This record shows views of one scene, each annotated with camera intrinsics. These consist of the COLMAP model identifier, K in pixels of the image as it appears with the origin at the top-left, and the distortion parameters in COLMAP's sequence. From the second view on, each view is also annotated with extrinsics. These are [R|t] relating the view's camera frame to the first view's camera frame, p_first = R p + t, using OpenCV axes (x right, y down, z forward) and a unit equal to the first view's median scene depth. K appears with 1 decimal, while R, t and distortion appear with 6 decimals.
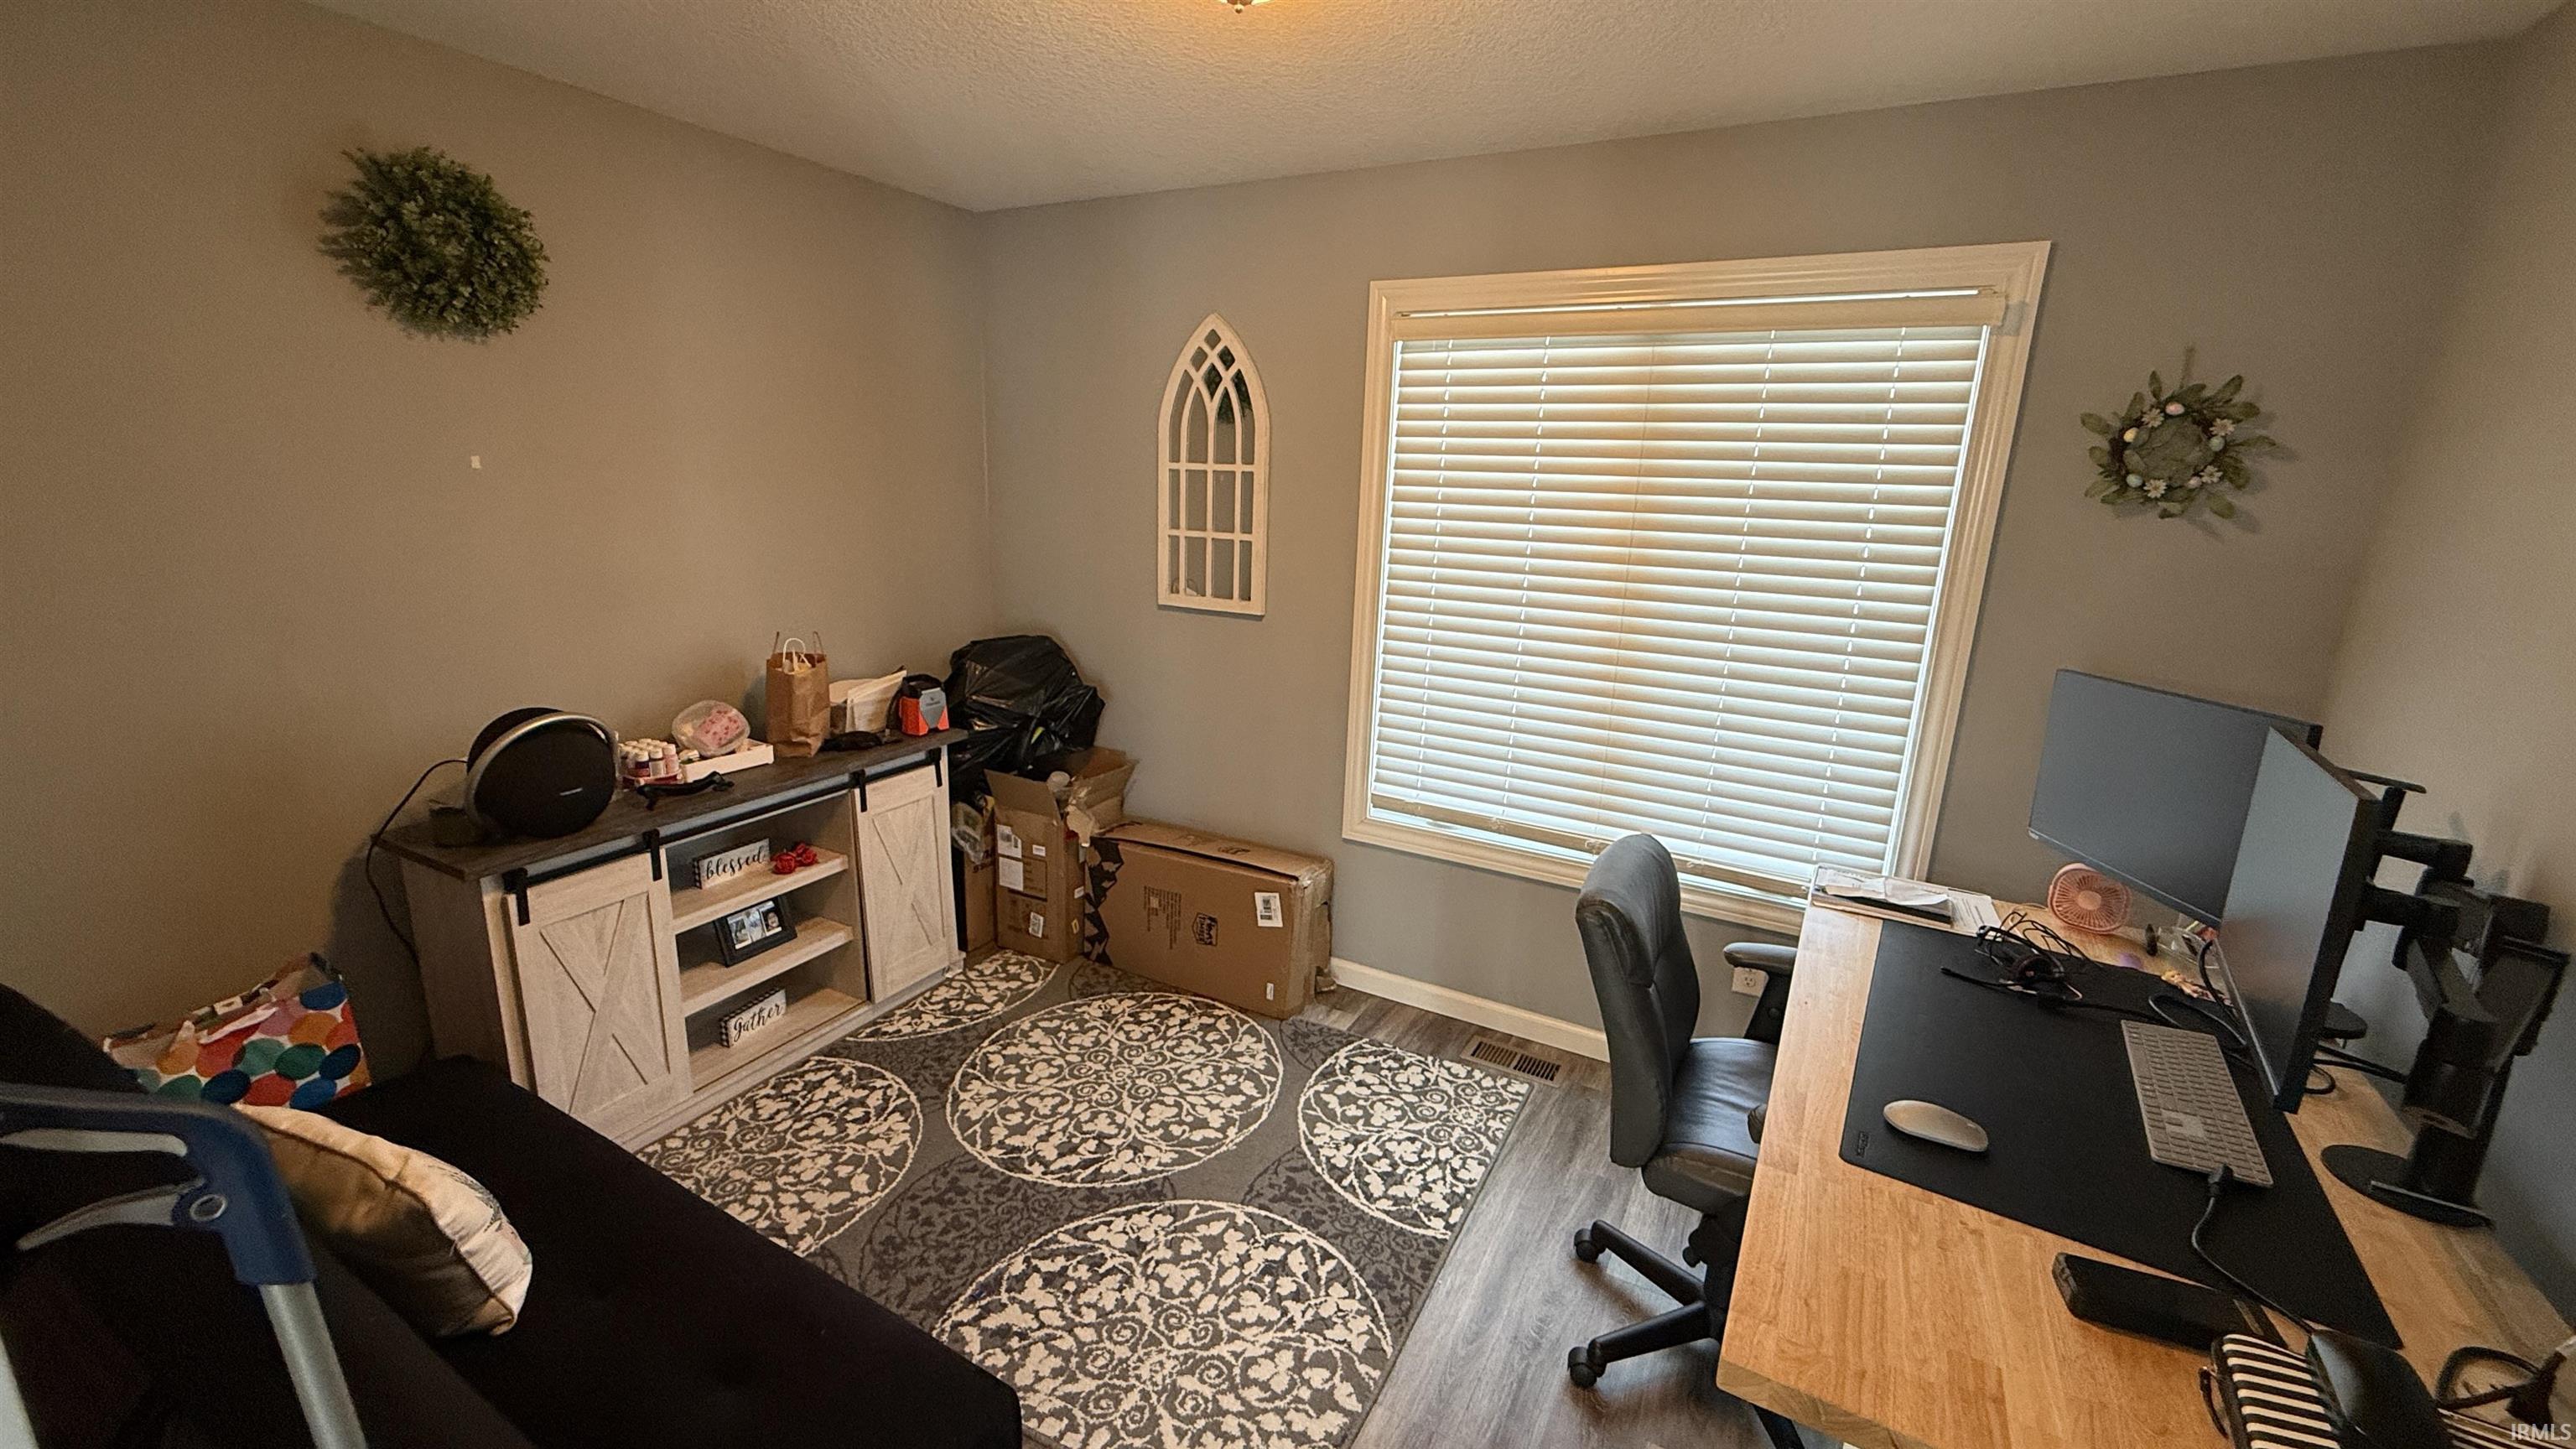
lens RADIAL K [[1031.9, 0, 1277.5], [0, 1031.9, 729.6], [0, 0, 1]] dist [0.000156, -0.000100]
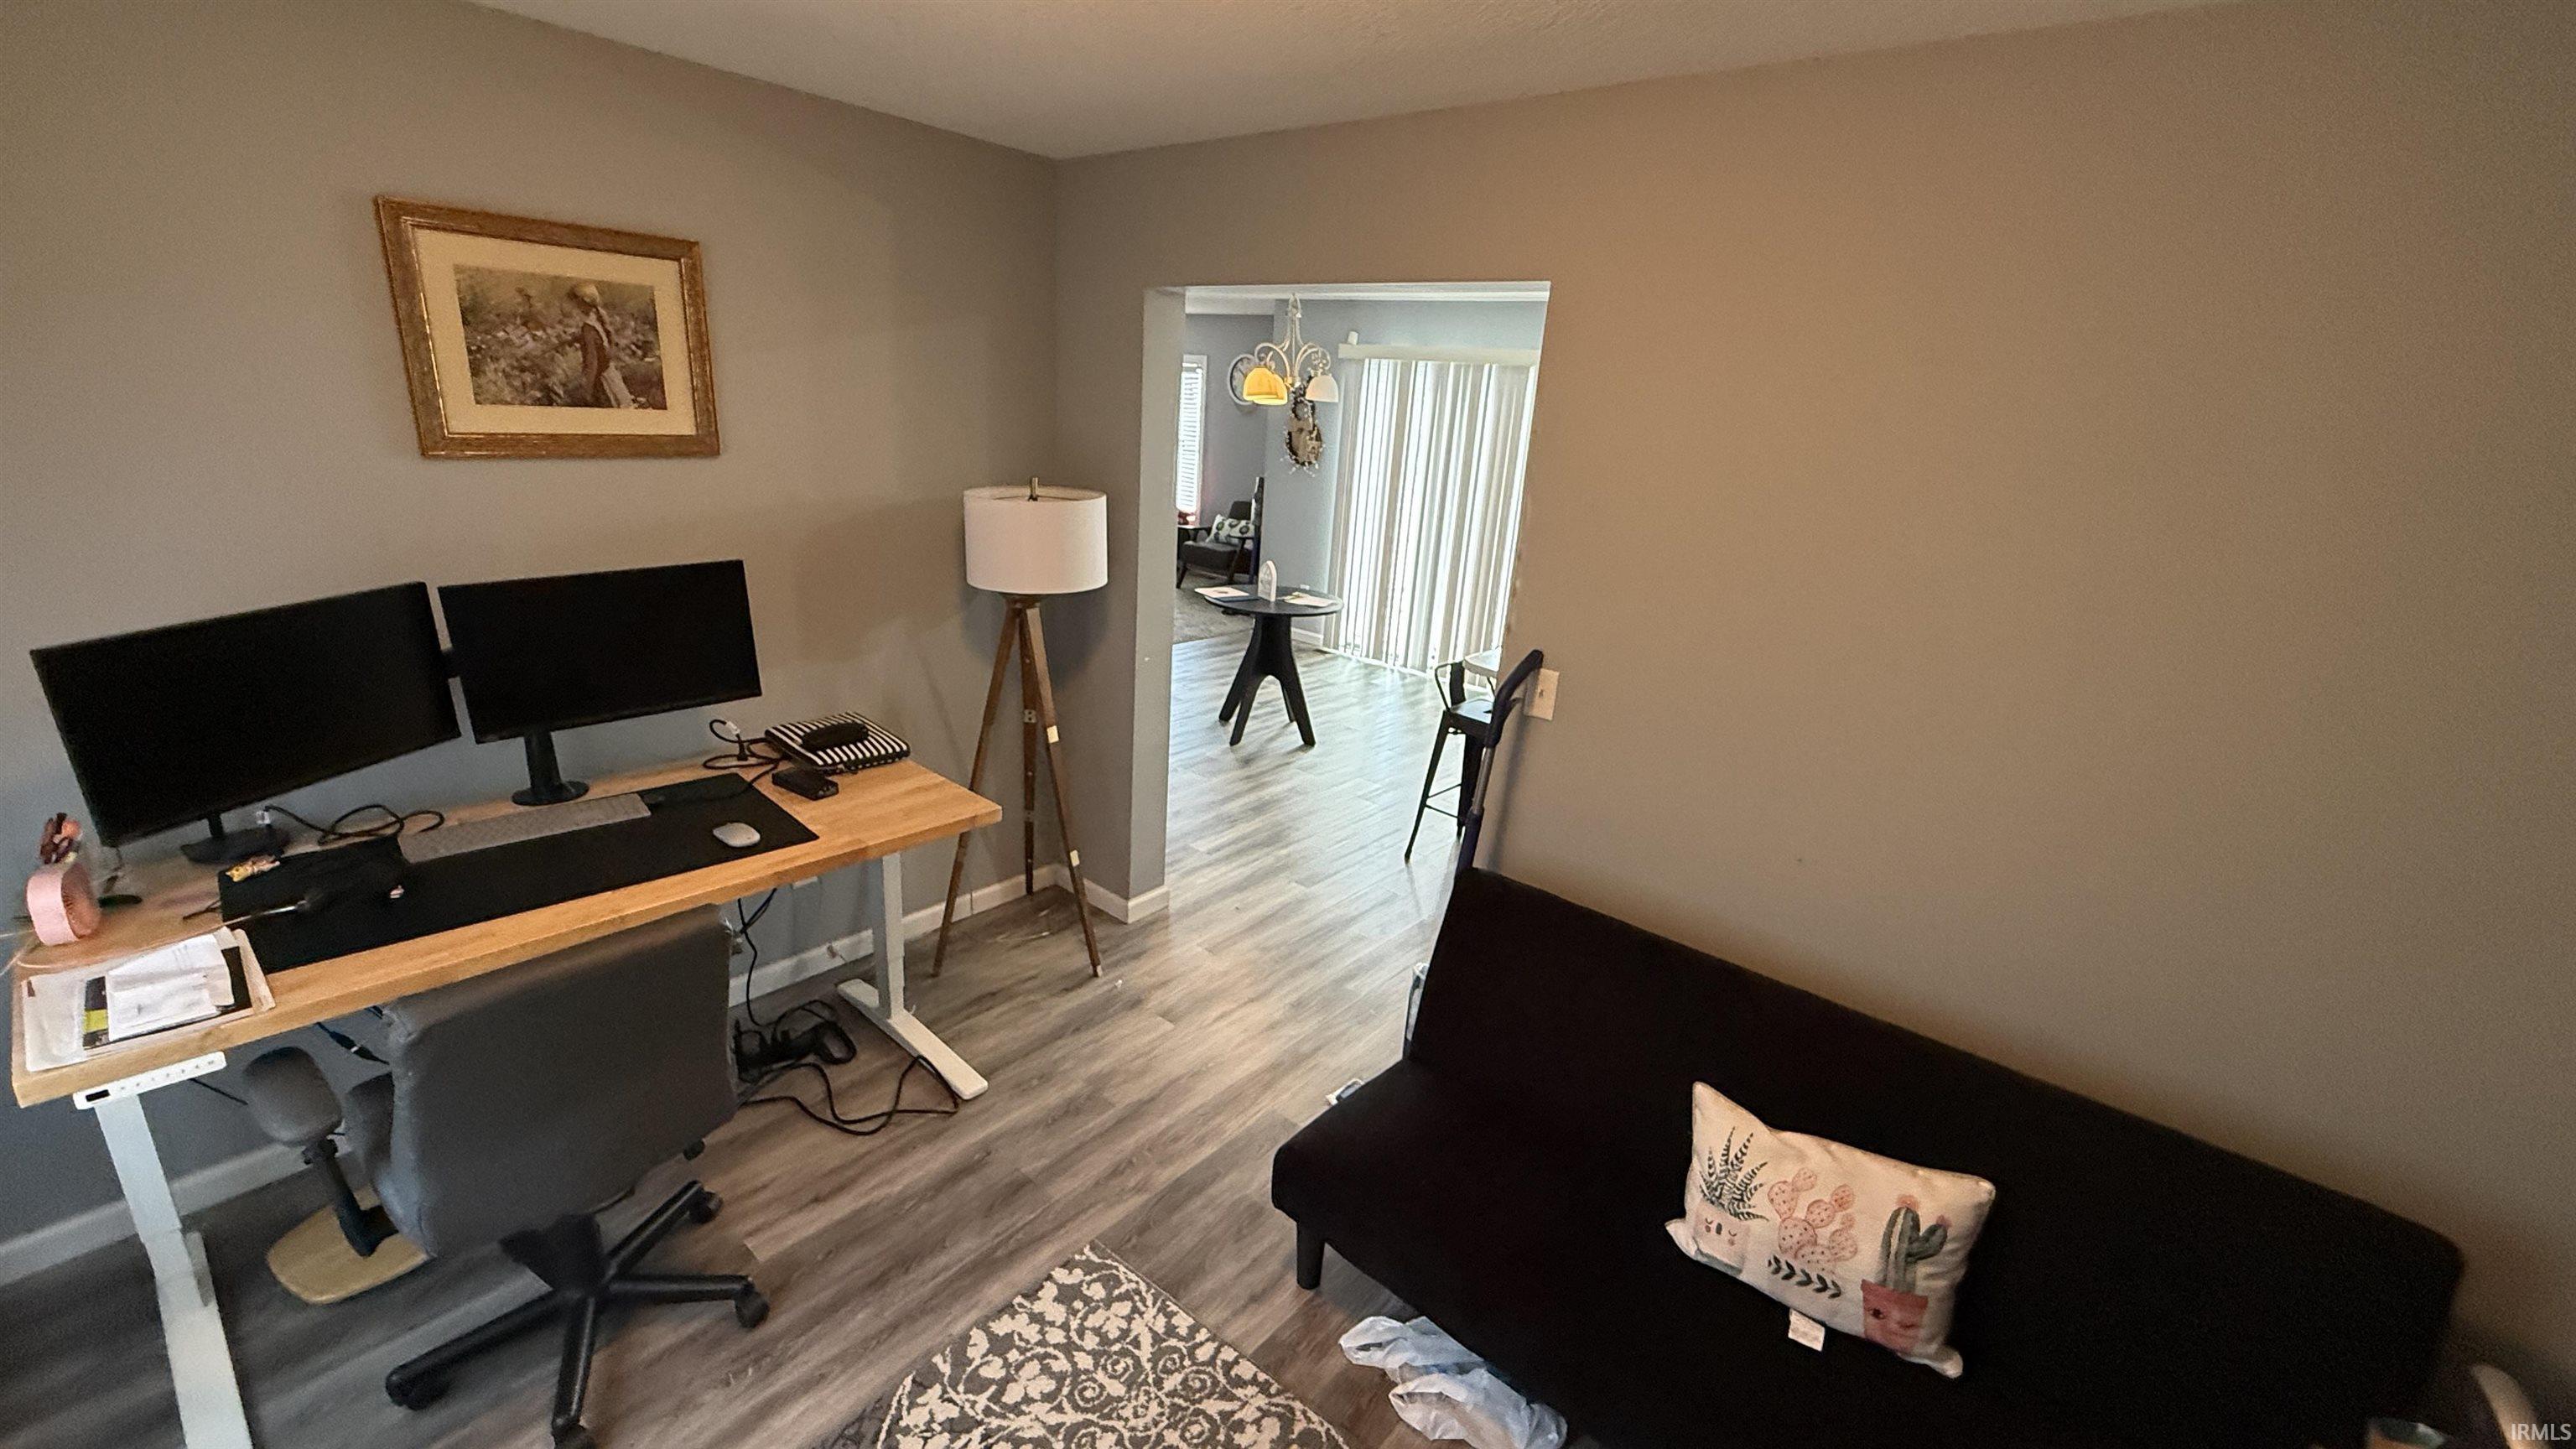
lens RADIAL K [[1031.9, 0, 1278.1], [0, 1031.9, 726.0], [0, 0, 1]] dist [0.000156, -0.000100]
pose [[-0.975485, -0.158343, 0.152828, -0.258865], [-0.054279, 0.846129, 0.530208, -0.418093], [-0.213267, 0.508914, -0.833981, 1.294497]]
